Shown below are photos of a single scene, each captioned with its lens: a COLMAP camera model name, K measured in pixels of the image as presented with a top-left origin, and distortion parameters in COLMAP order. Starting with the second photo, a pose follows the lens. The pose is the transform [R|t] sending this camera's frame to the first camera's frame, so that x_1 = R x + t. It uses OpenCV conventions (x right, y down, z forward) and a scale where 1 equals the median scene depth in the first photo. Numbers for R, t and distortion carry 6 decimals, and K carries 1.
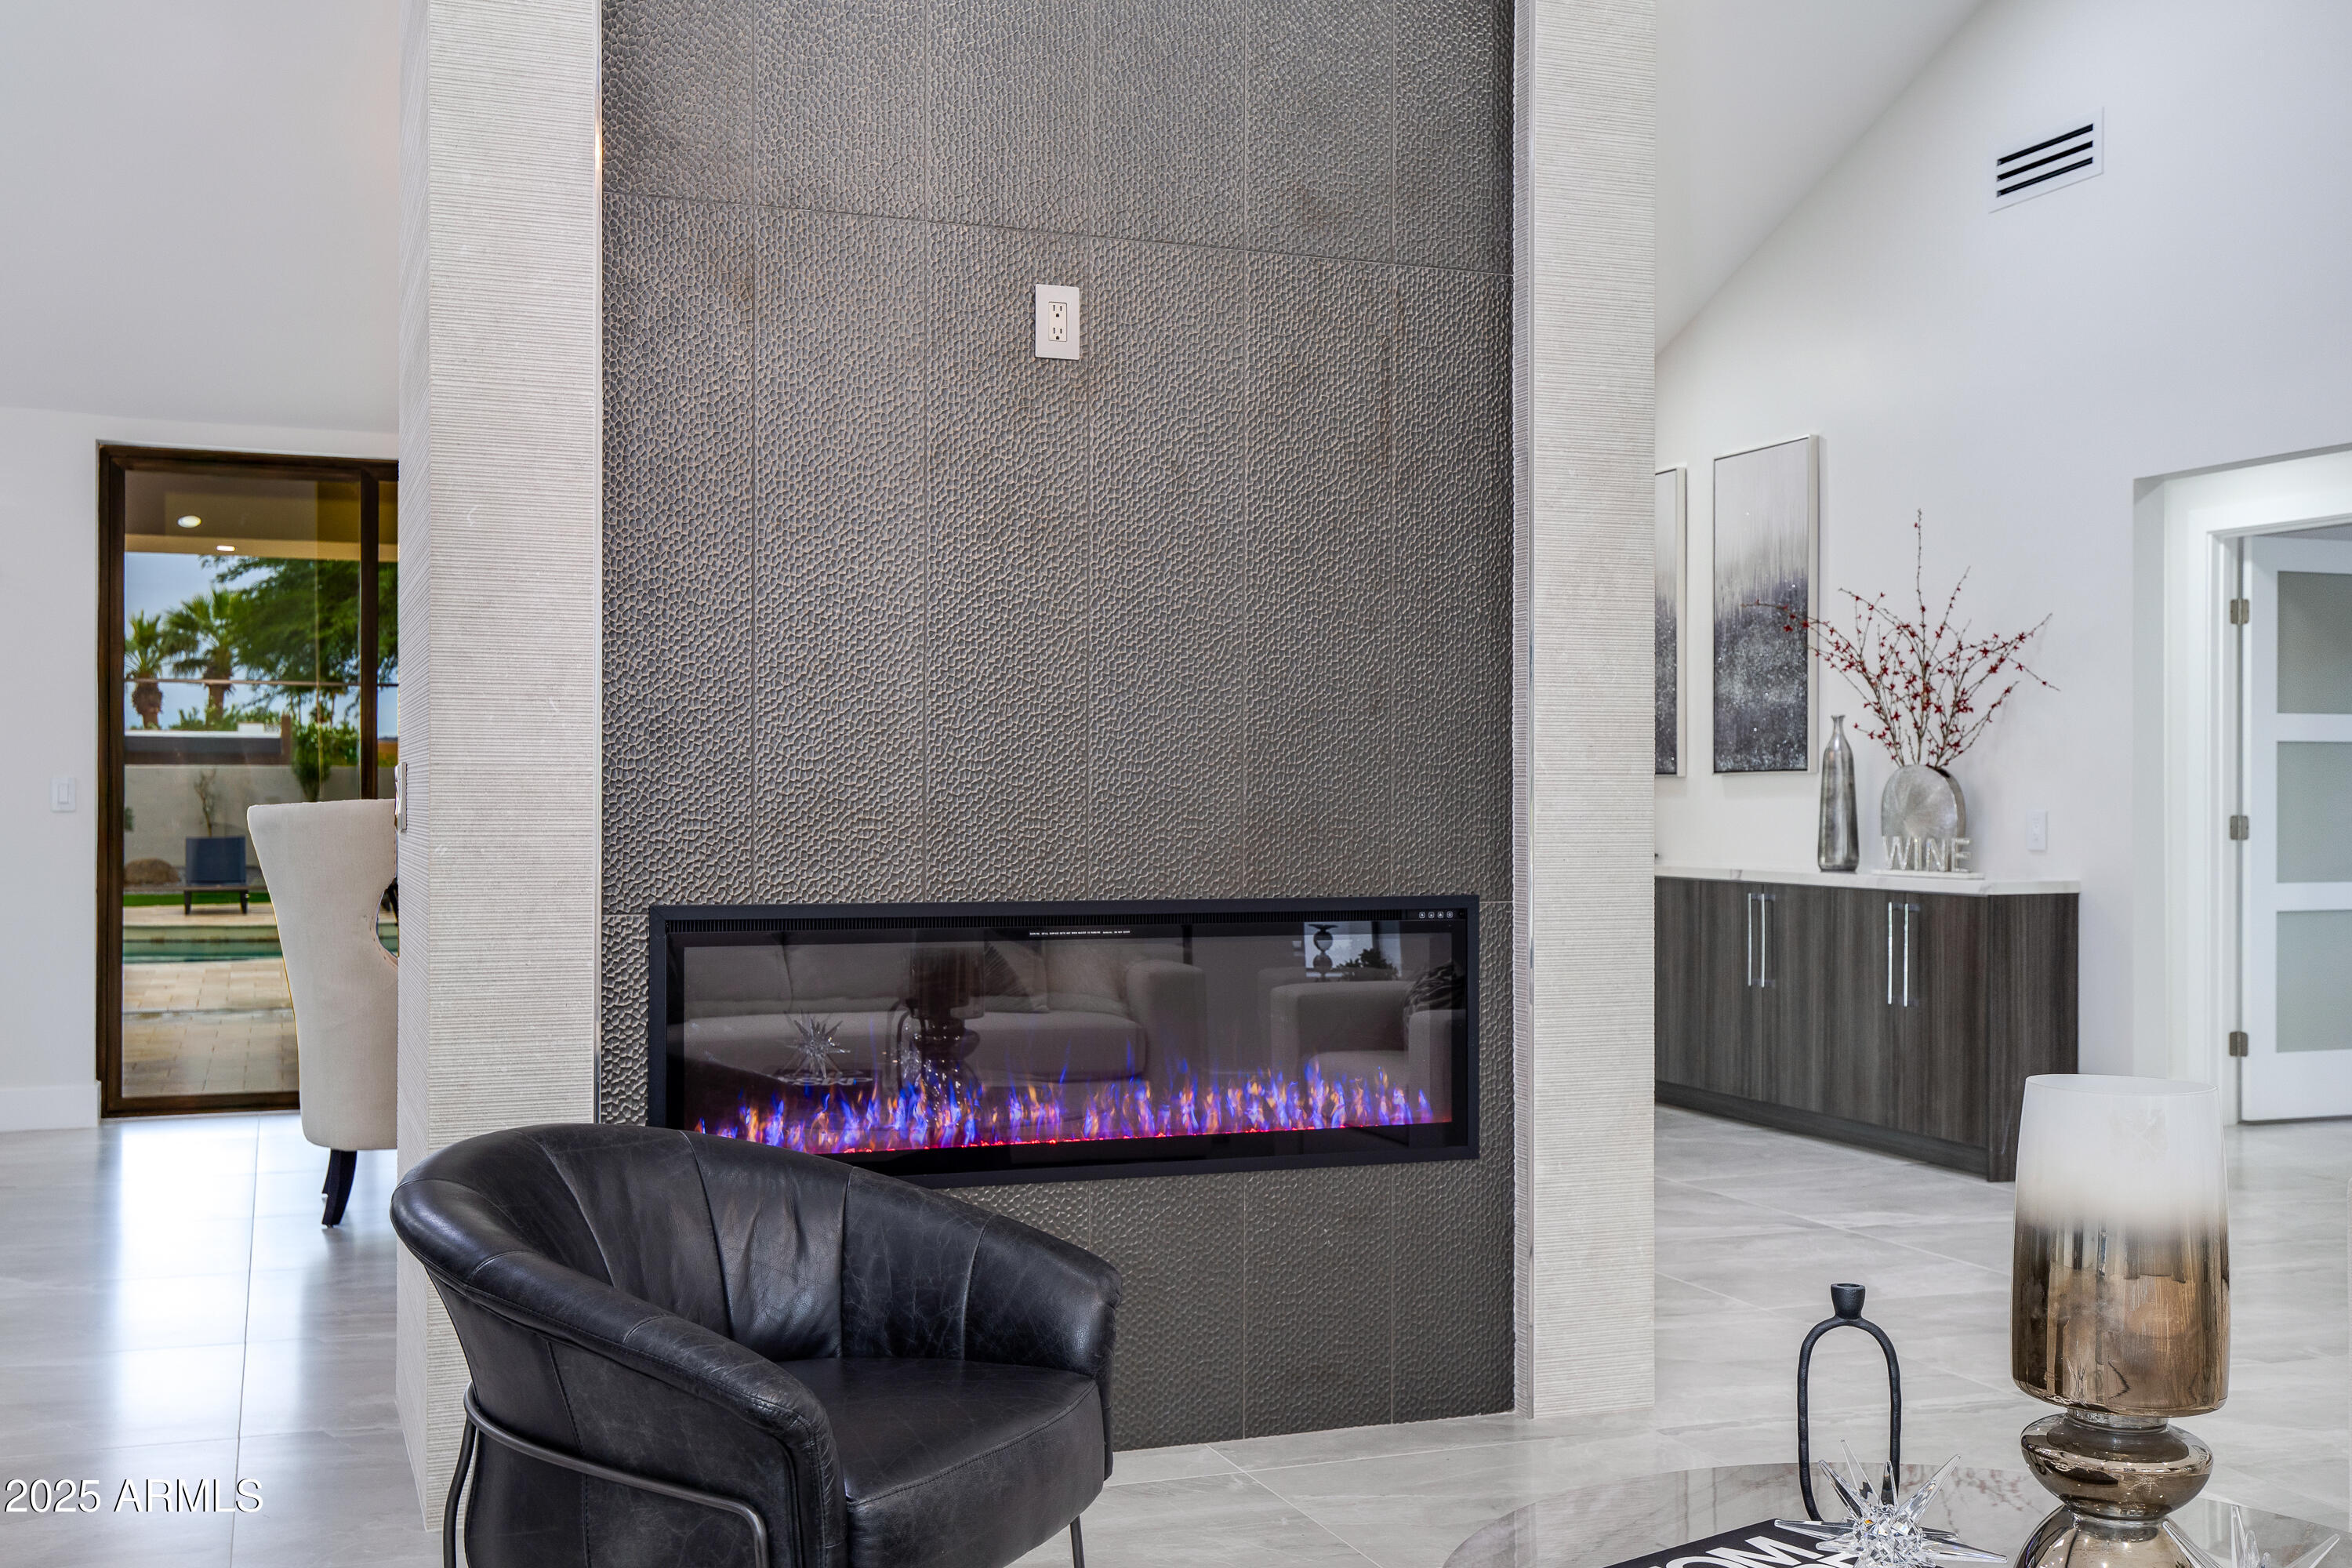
lens RADIAL K [[2362.4, 0, 1179.9], [0, 2362.4, 800.0], [0, 0, 1]] dist [0.021998, 0.000000]
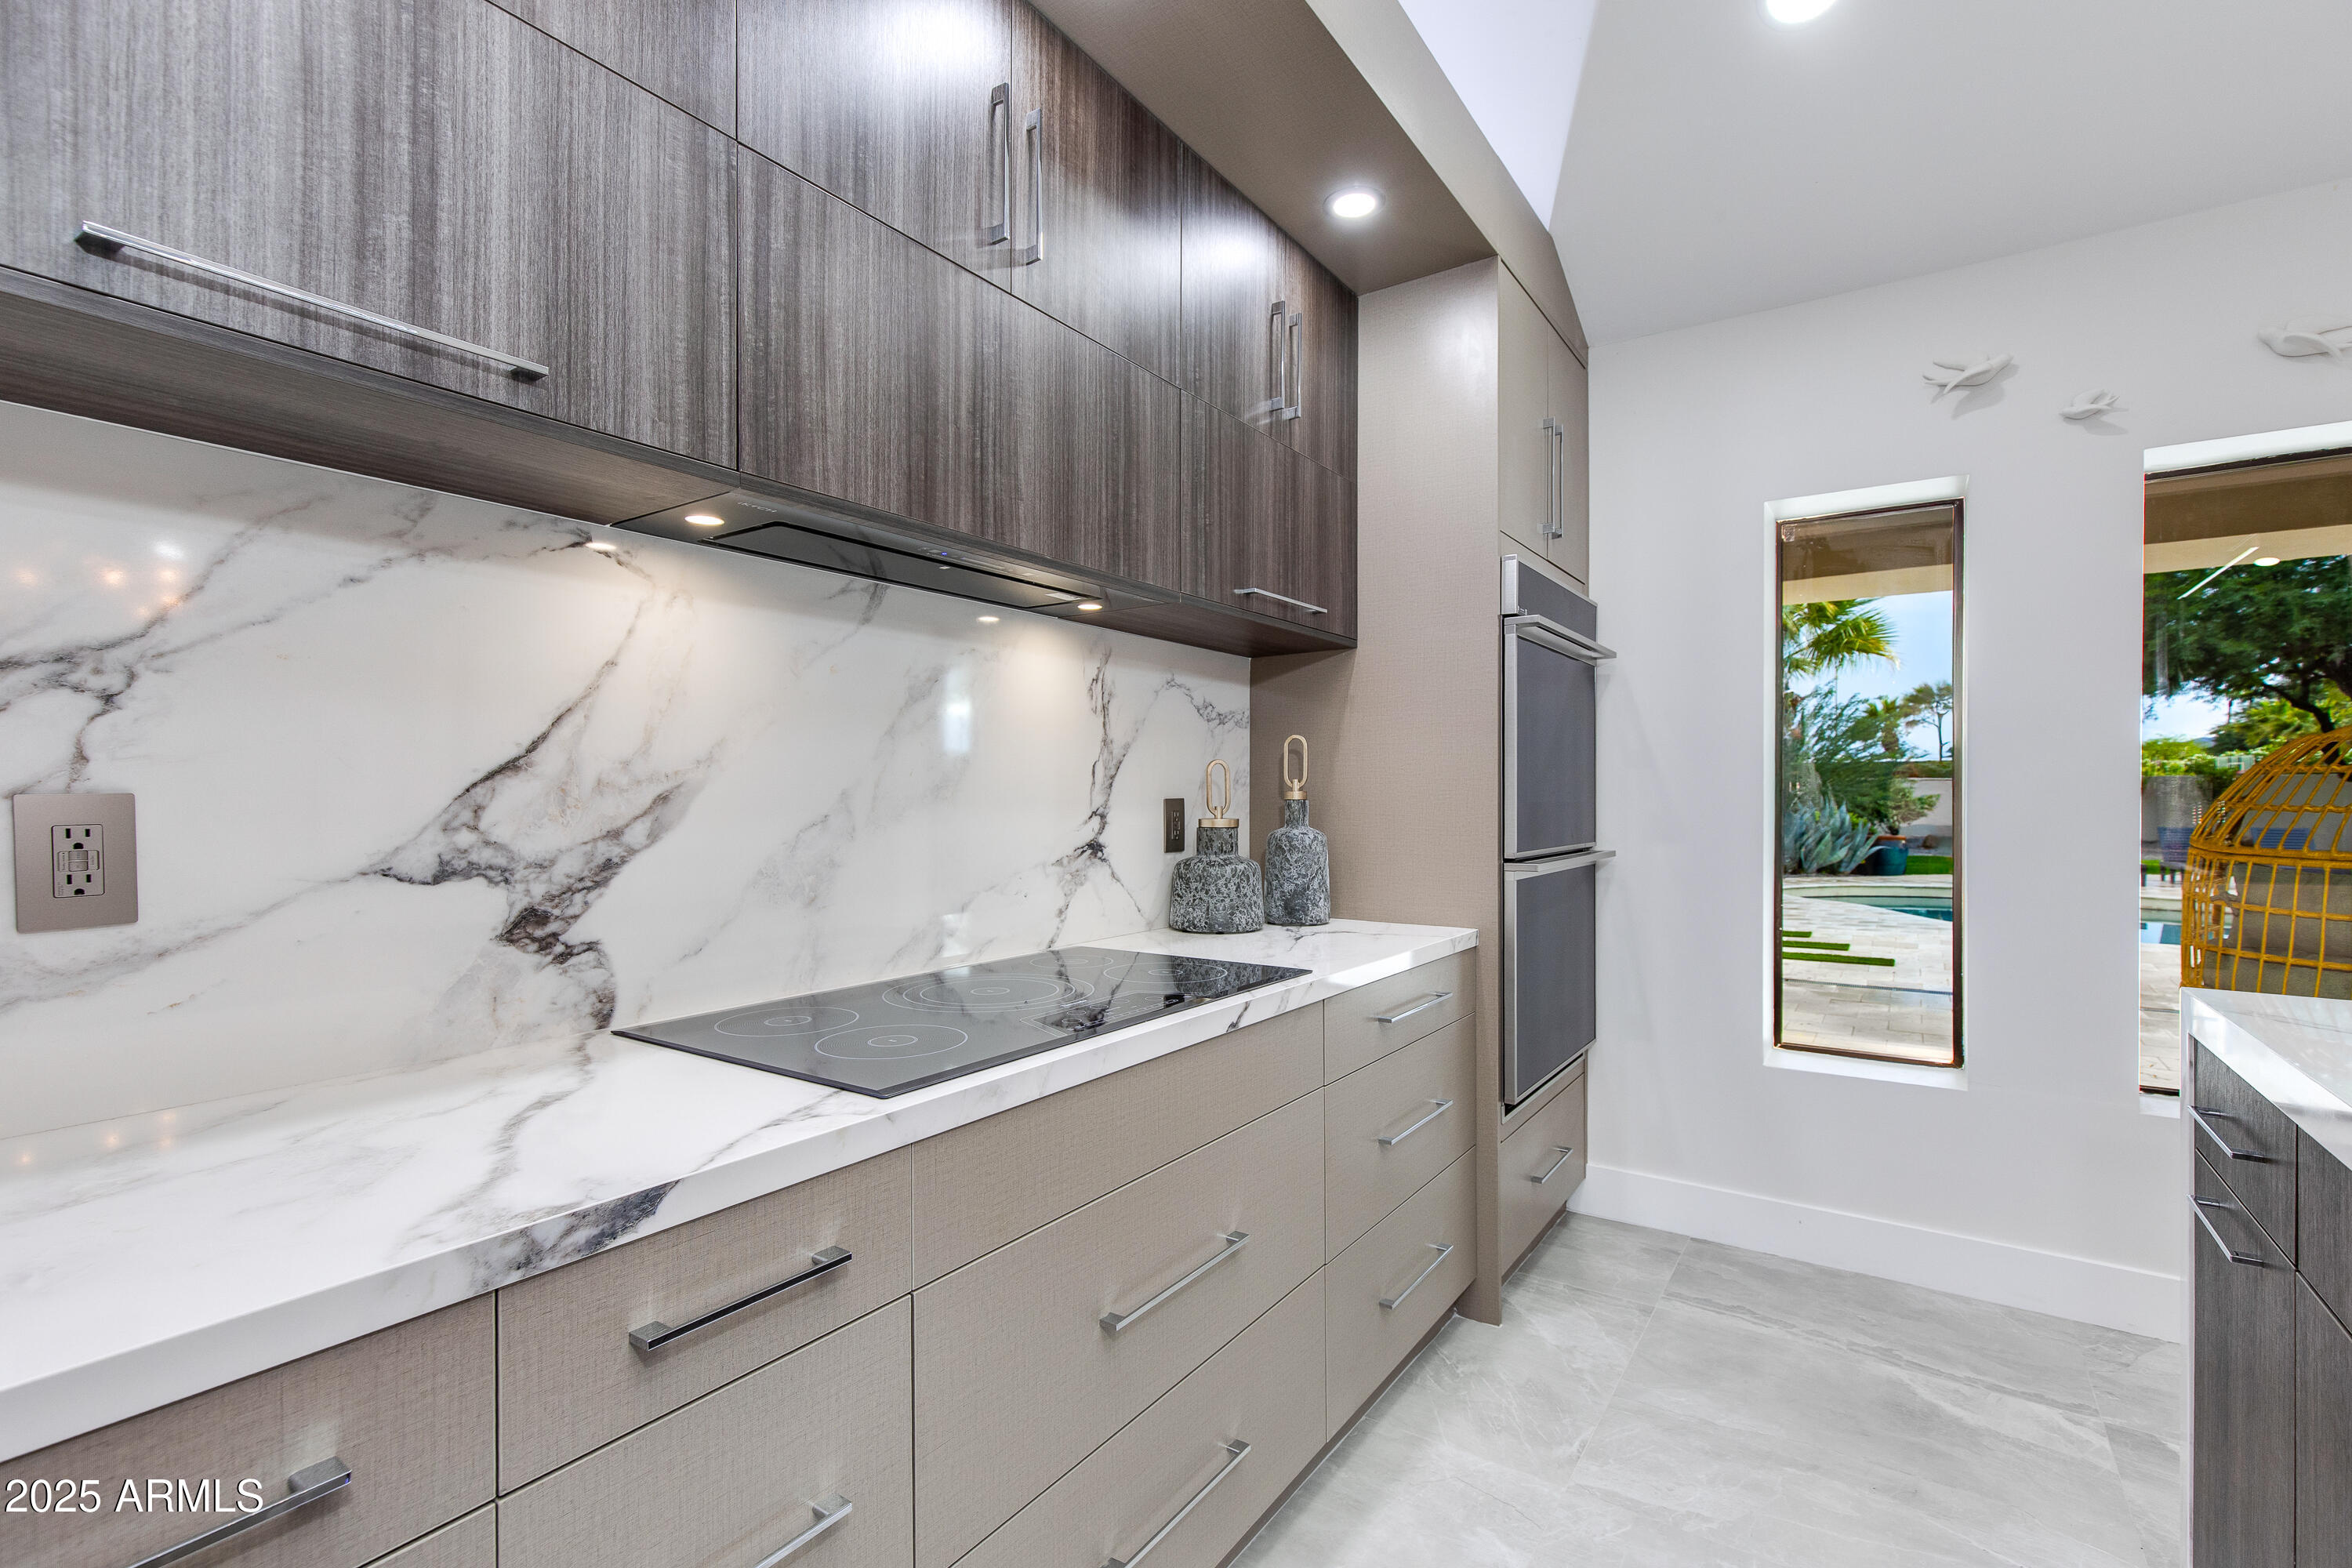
lens RADIAL K [[1077.7, 0, 1181.8], [0, 1077.7, 796.4], [0, 0, 1]] dist [0.011196, 0.000178]
pose [[0.578603, -0.005475, -0.815591, -0.534845], [0.005292, 0.999982, -0.002958, -0.009520], [0.815592, -0.002604, 0.578621, 0.511378]]
